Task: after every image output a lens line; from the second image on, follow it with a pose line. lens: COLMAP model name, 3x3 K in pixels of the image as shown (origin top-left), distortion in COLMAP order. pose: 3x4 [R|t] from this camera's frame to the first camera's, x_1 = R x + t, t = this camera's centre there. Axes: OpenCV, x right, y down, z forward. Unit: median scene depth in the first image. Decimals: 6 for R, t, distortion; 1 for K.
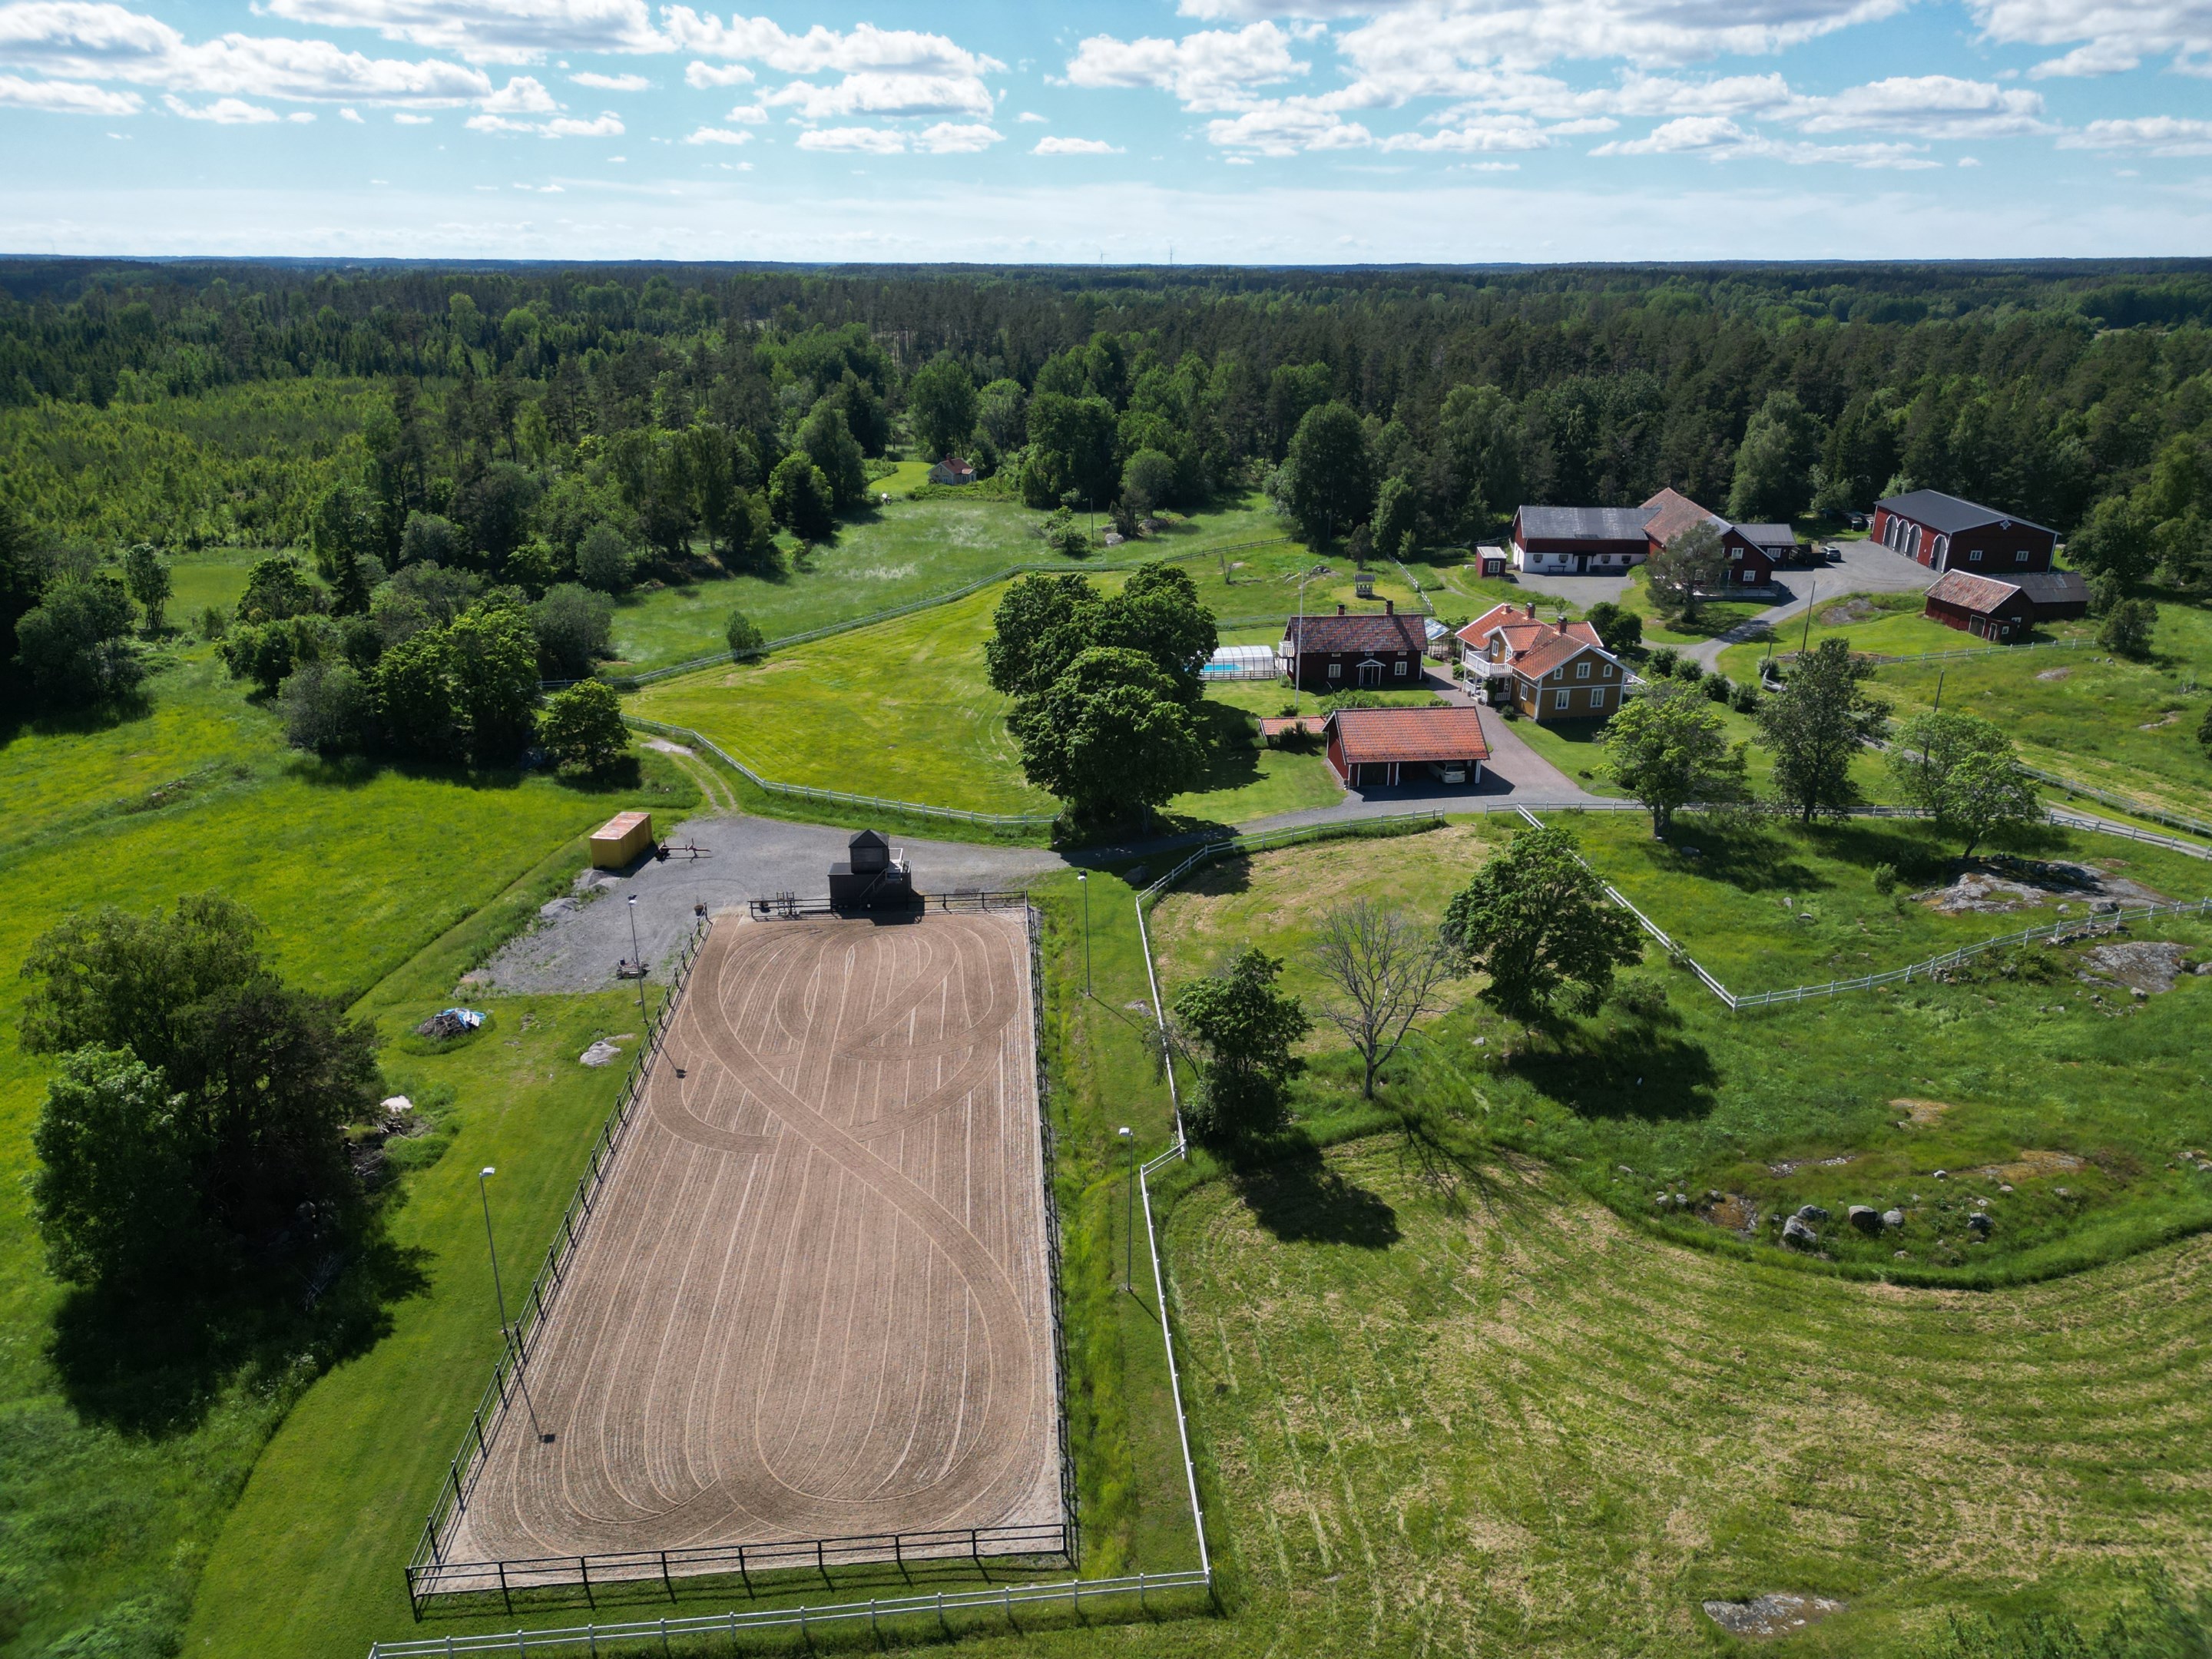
lens RADIAL K [[1525.6, 0, 1106.0], [0, 1525.6, 829.5], [0, 0, 1]] dist [0.121126, -0.147201]
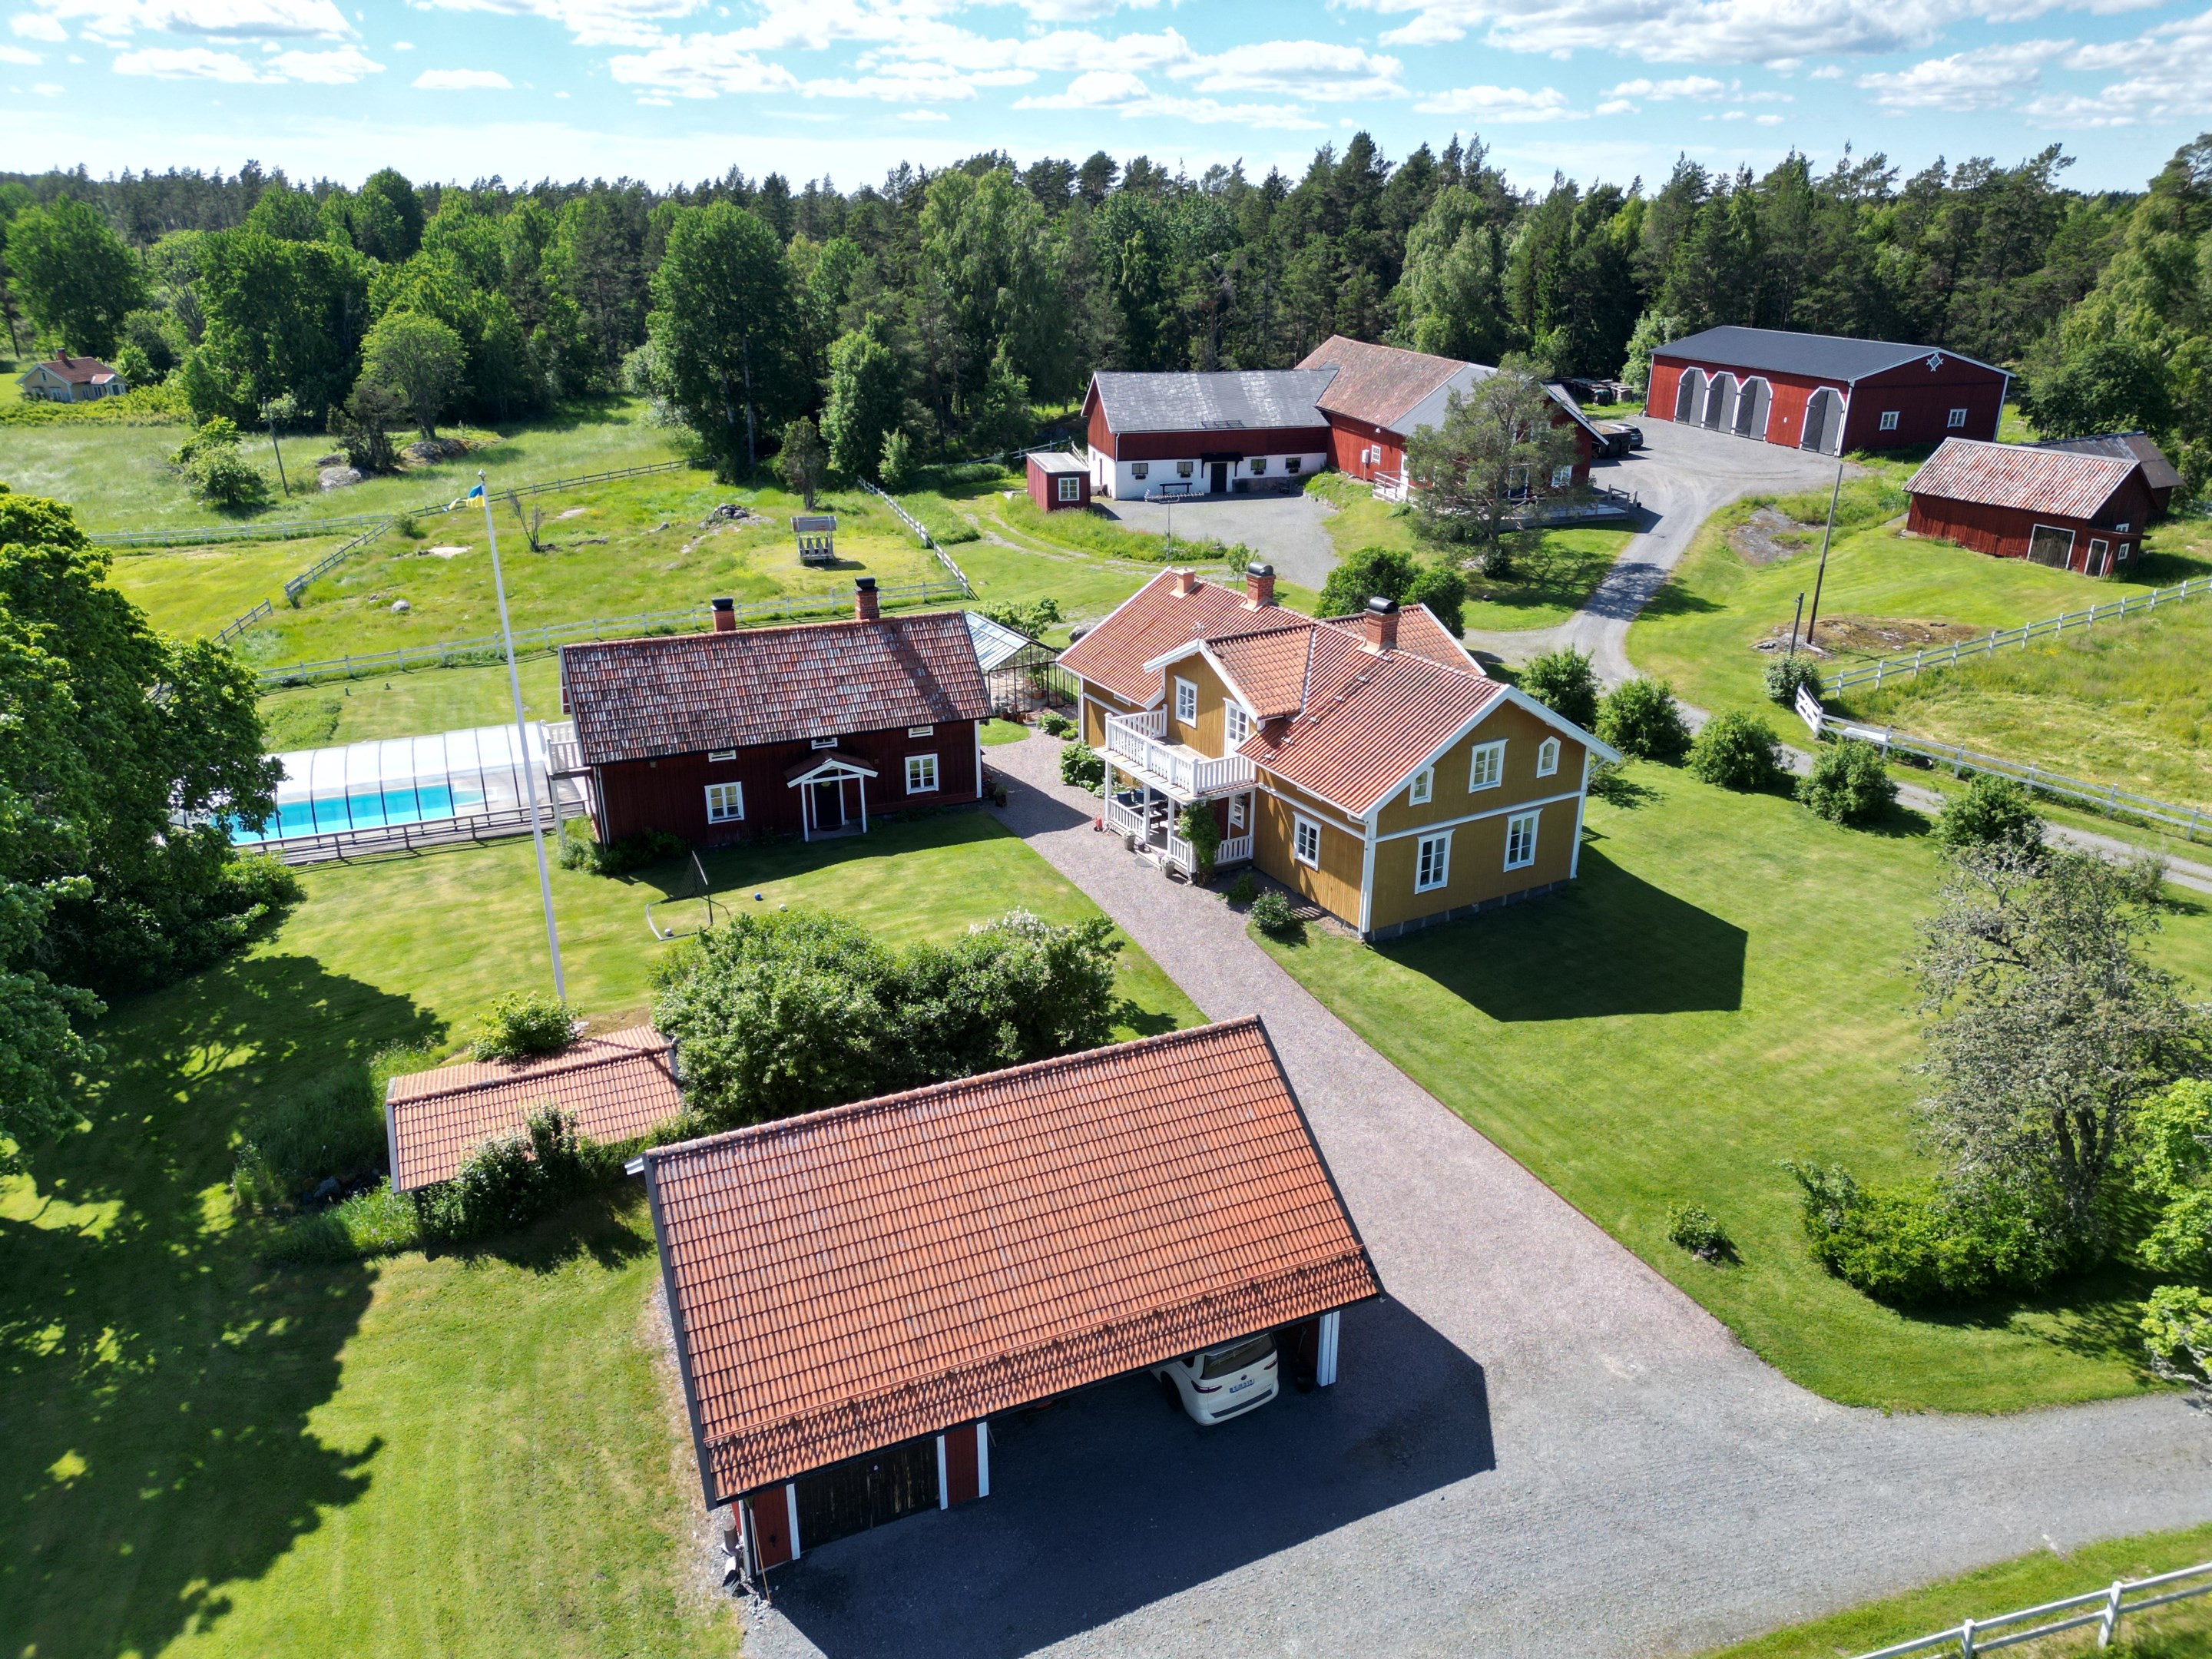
lens RADIAL K [[1525.6, 0, 1106.0], [0, 1525.6, 829.5], [0, 0, 1]] dist [0.121126, -0.147201]
pose [[0.946370, -0.120076, 0.299941, 0.100059], [0.111973, 0.992731, 0.044125, -0.081351], [-0.303060, -0.008173, 0.952937, 0.520802]]
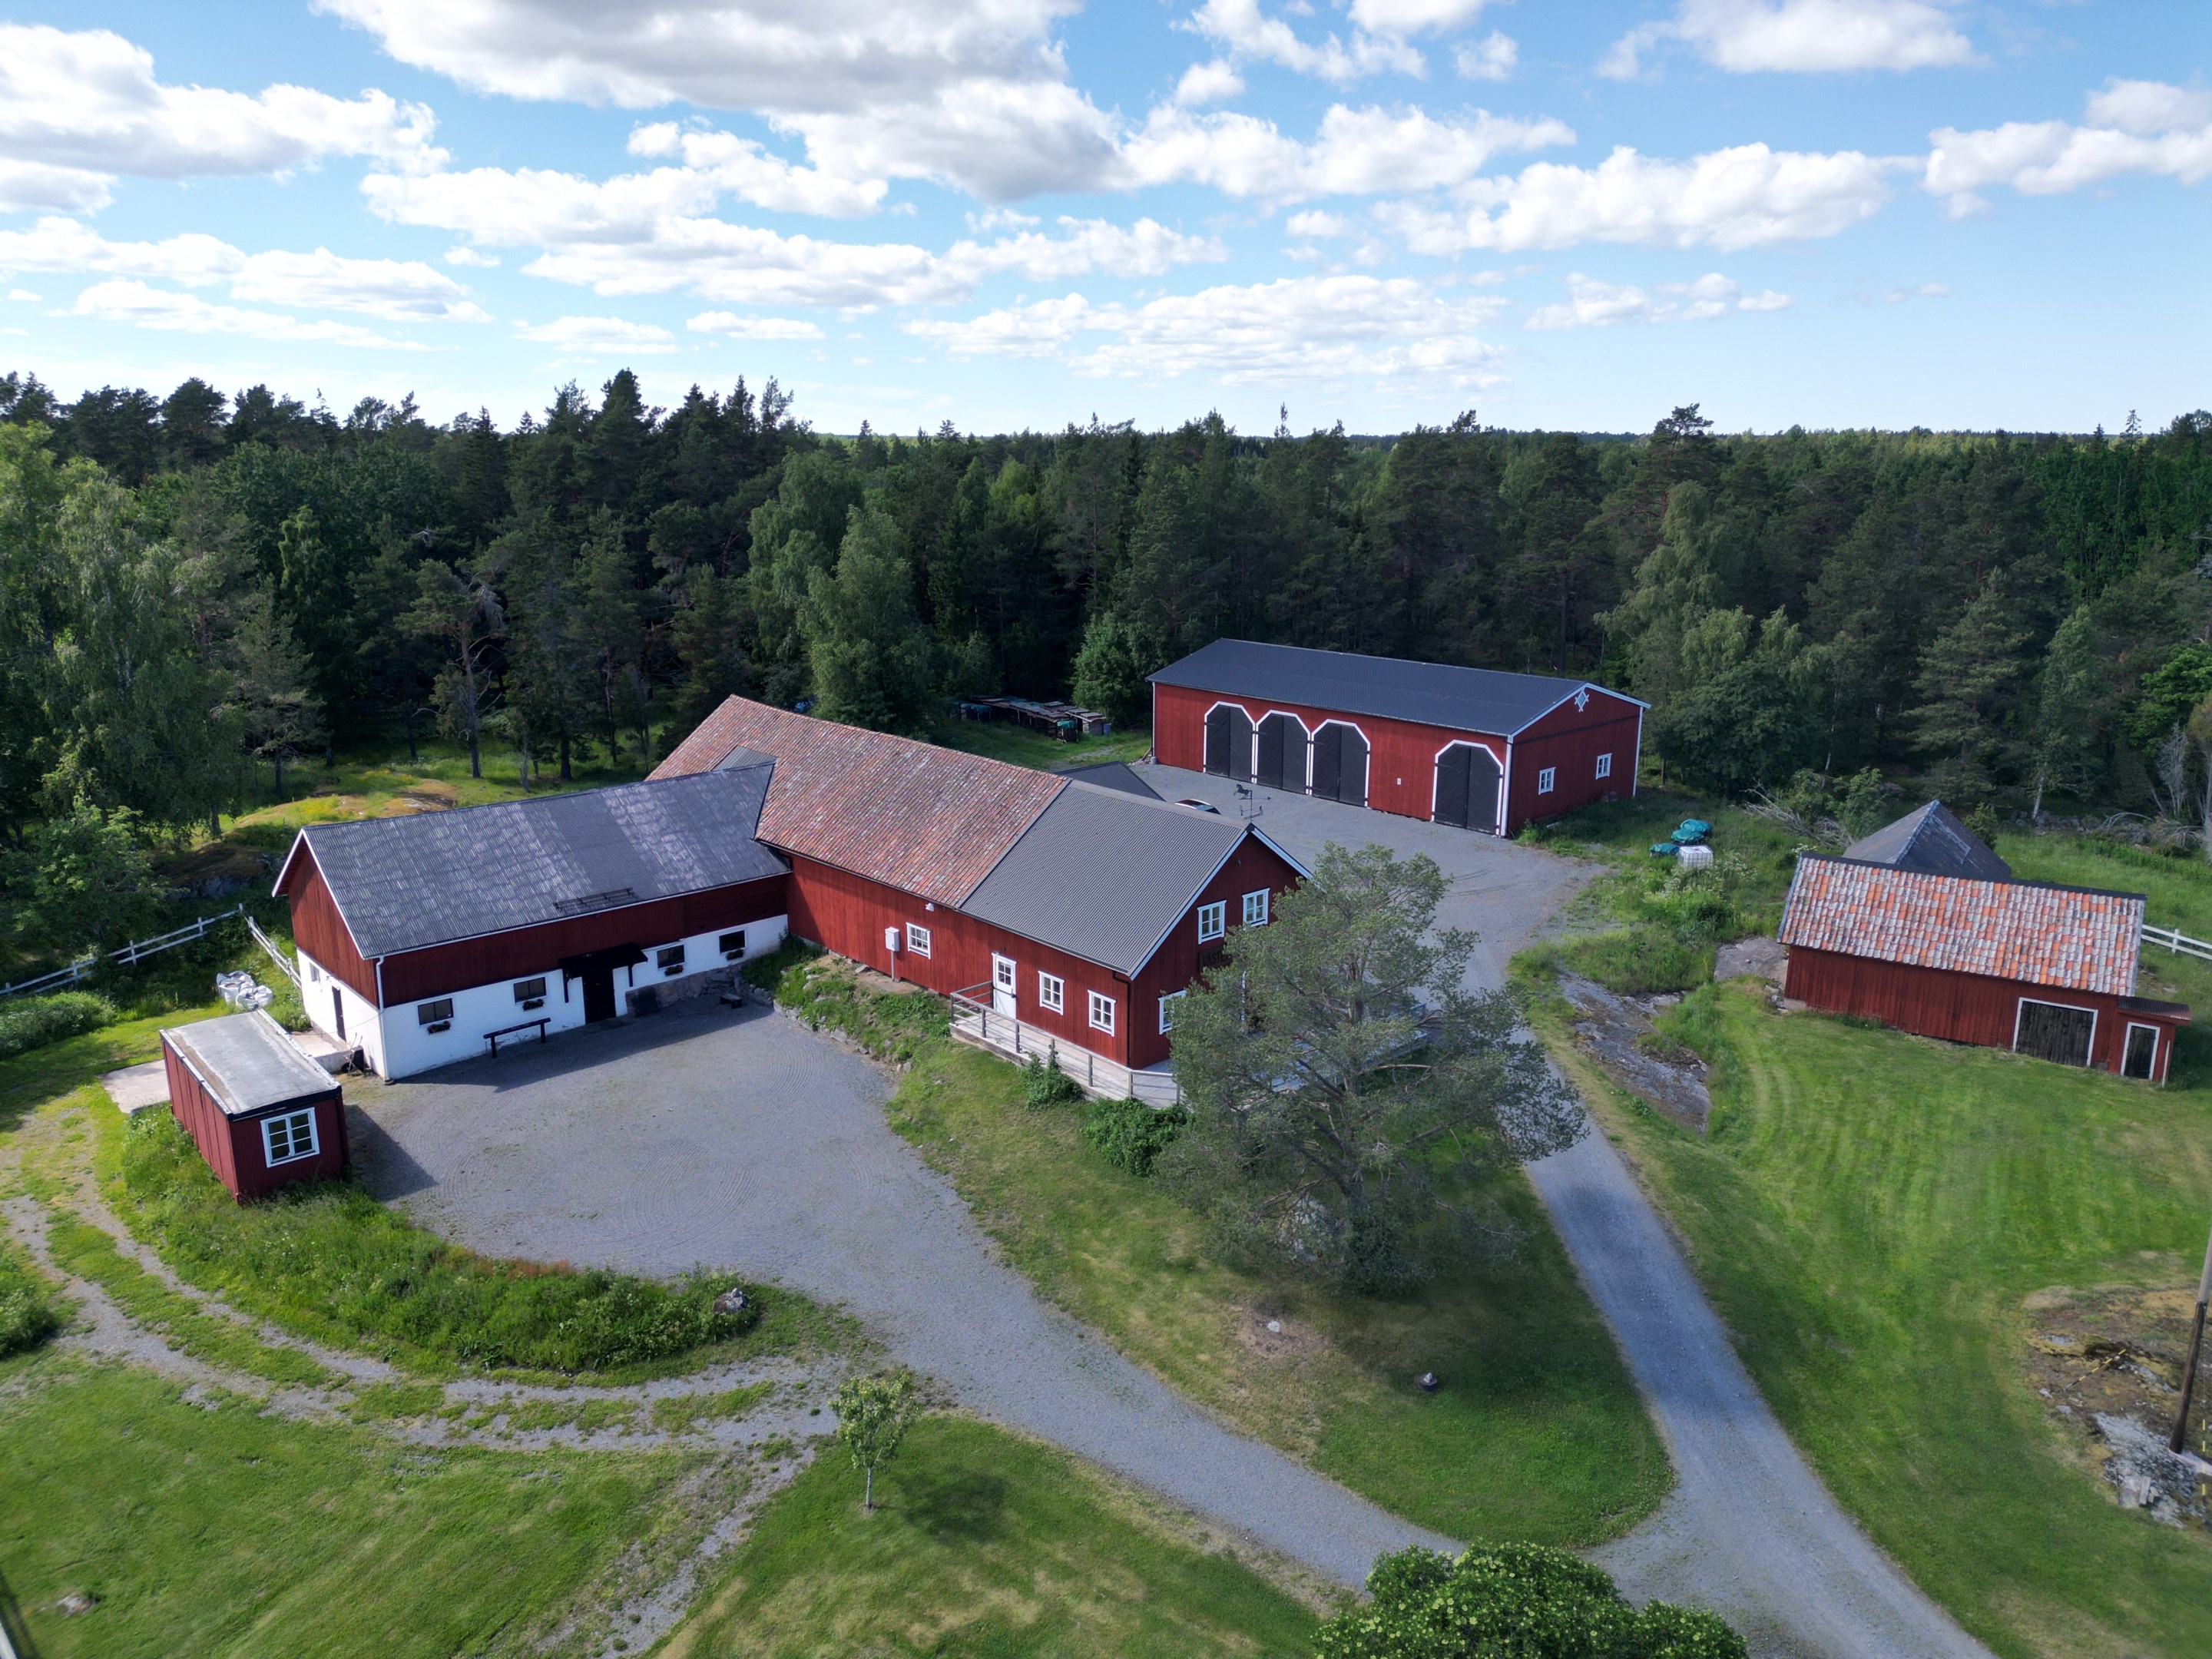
lens RADIAL K [[1511.3, 0, 1106.0], [0, 1511.3, 829.5], [0, 0, 1]] dist [0.018046, -0.002865]
pose [[0.652960, -0.187909, 0.733713, 0.179581], [0.257443, 0.966120, 0.018321, -0.189268], [-0.712297, 0.176926, 0.679213, 0.771891]]
